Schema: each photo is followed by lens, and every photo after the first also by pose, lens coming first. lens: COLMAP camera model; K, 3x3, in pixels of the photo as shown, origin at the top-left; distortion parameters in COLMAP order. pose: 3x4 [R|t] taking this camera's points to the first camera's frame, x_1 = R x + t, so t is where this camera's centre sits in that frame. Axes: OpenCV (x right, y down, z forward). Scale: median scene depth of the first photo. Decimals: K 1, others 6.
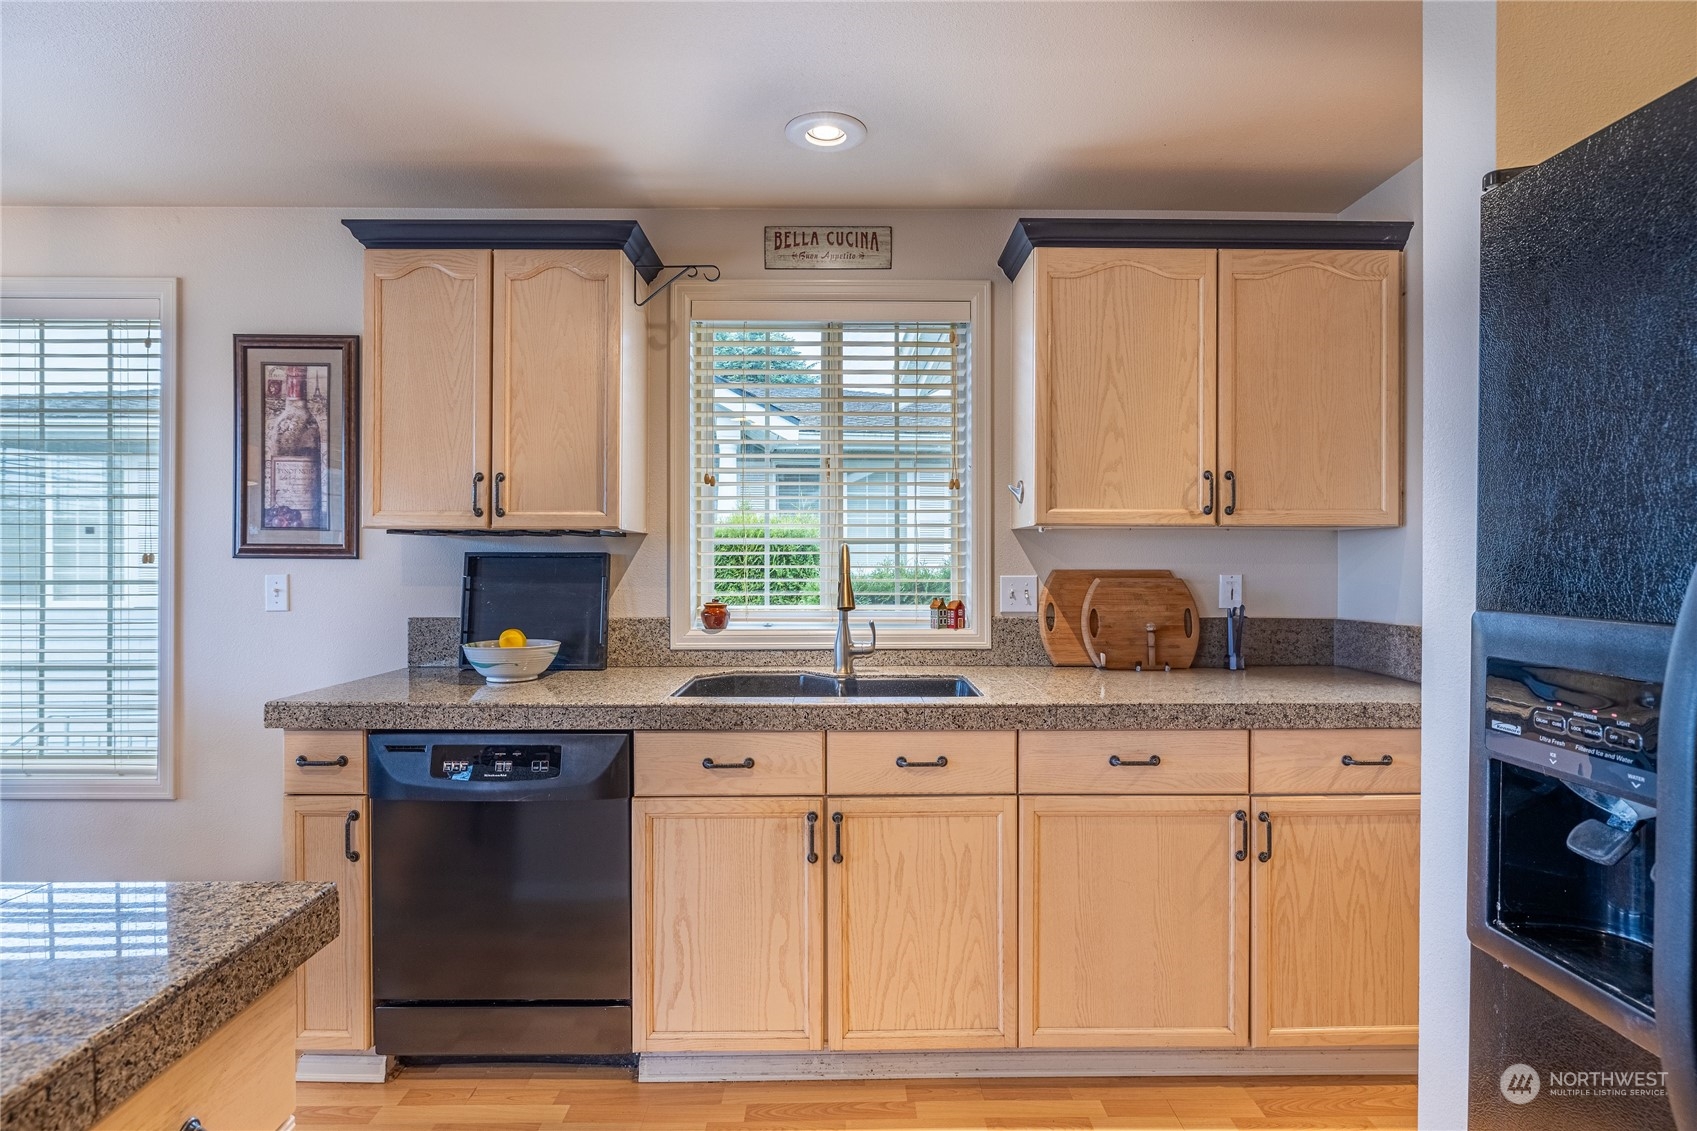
lens RADIAL K [[852.8, 0, 848.5], [0, 852.8, 565.5], [0, 0, 1]] dist [-0.000599, 0.000037]
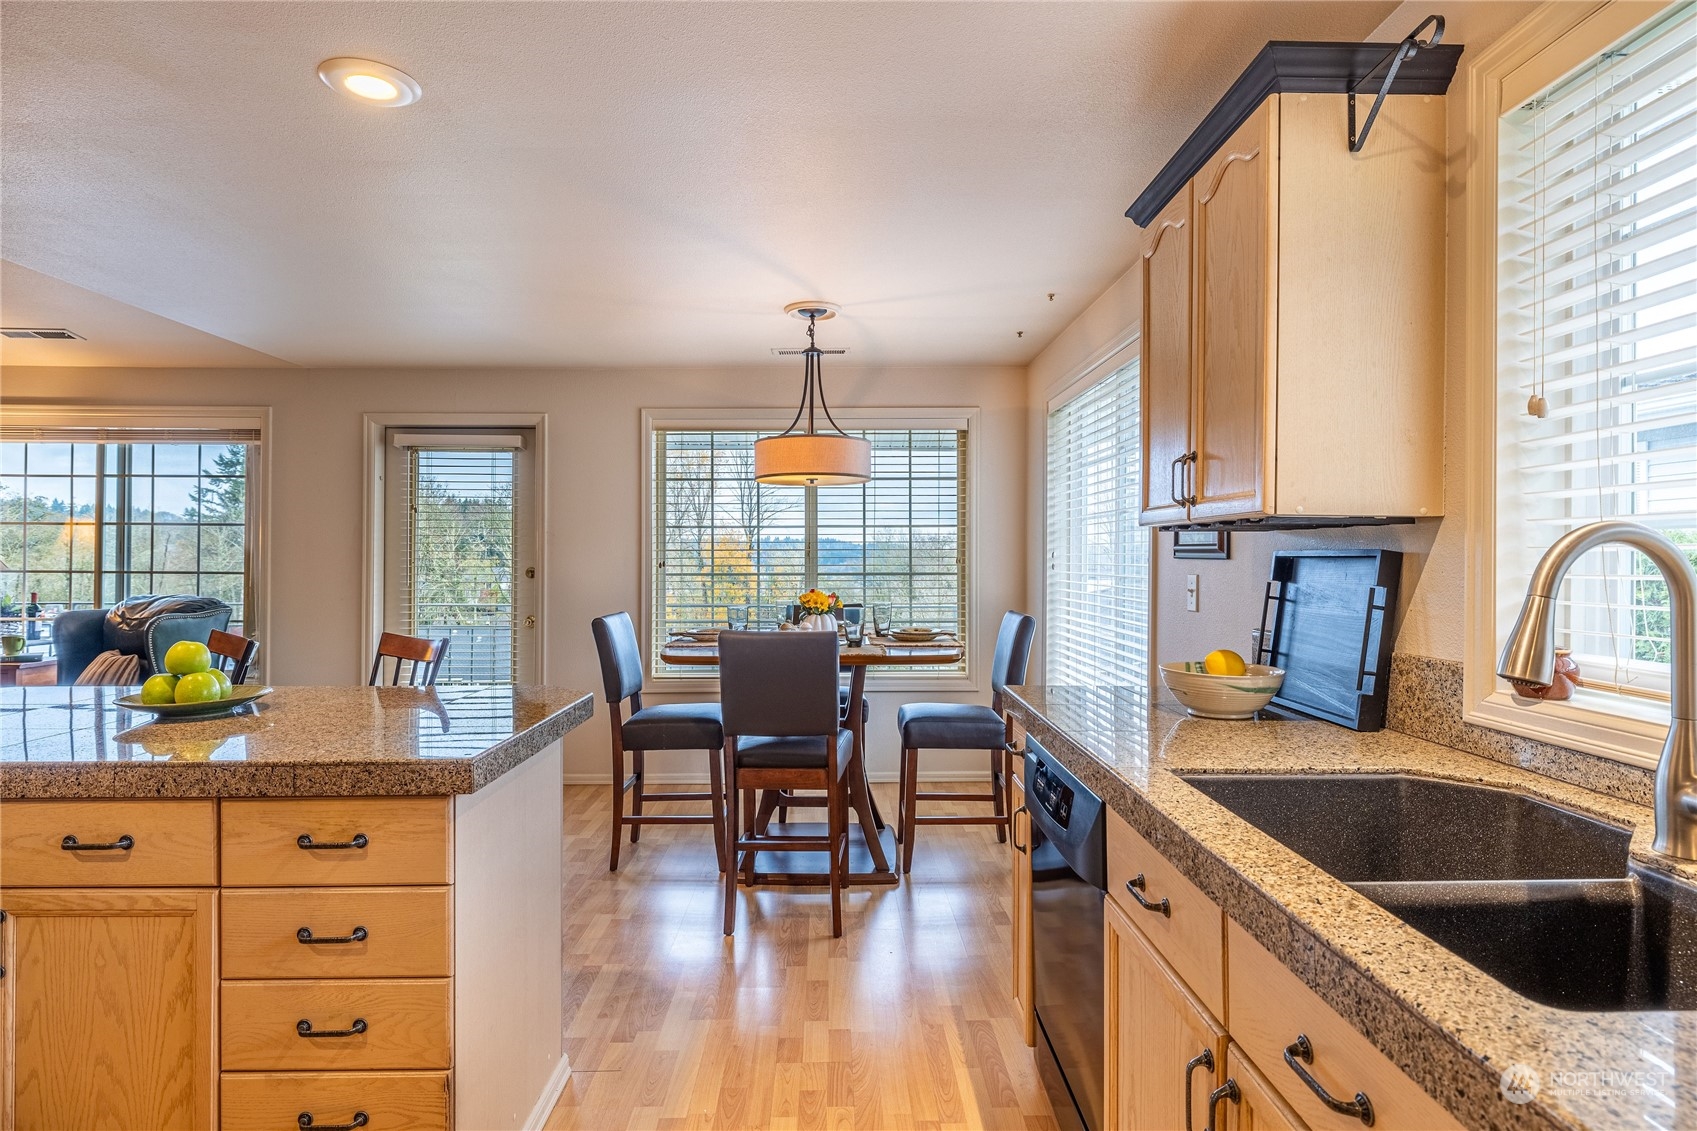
lens RADIAL K [[888.2, 0, 852.4], [0, 888.2, 555.2], [0, 0, 1]] dist [0.002060, 0.000543]
pose [[0.010062, -0.002717, -0.999946, 0.413949], [-0.010292, 0.999943, -0.002821, -0.005527], [0.999896, 0.010319, 0.010033, 0.653092]]
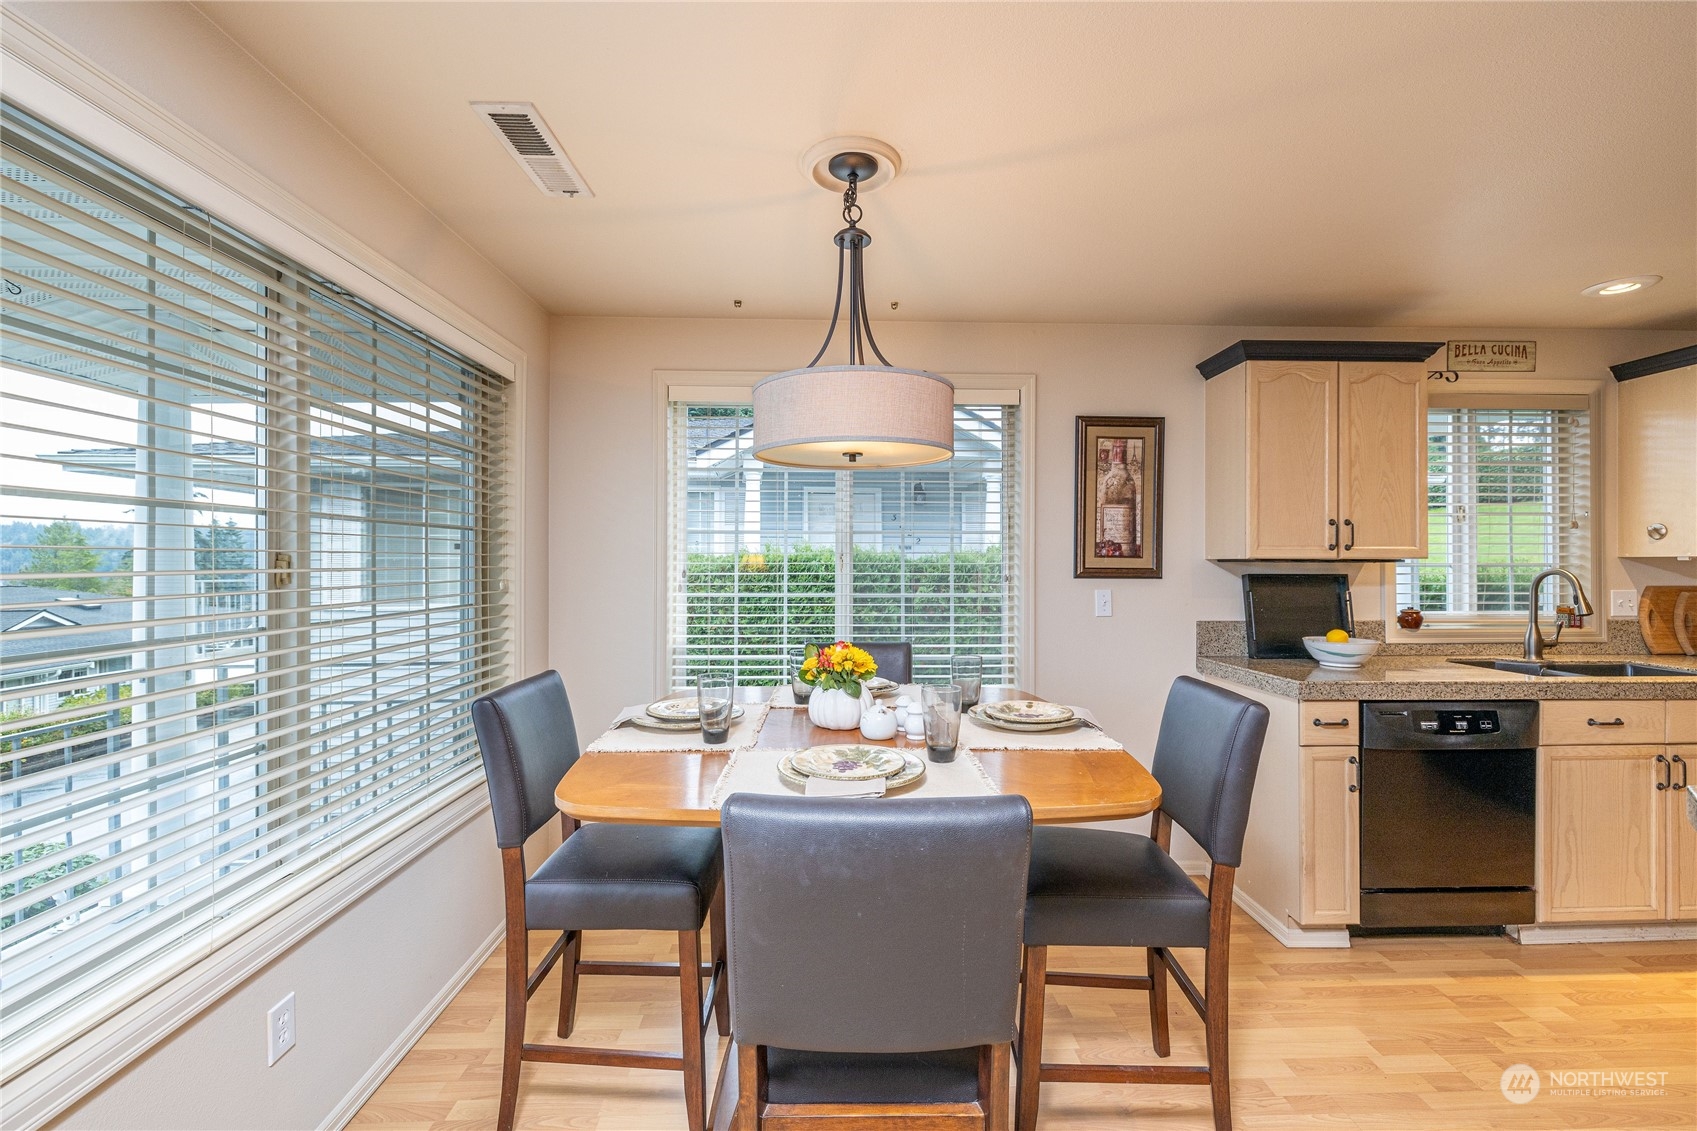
lens RADIAL K [[713.4, 0, 854.0], [0, 713.4, 564.0], [0, 0, 1]] dist [-0.001456, -0.000855]
pose [[0.999728, -0.000496, 0.023330, -1.214618], [0.000711, 0.999957, -0.009210, -0.023285], [-0.023325, 0.009224, 0.999685, -0.157637]]
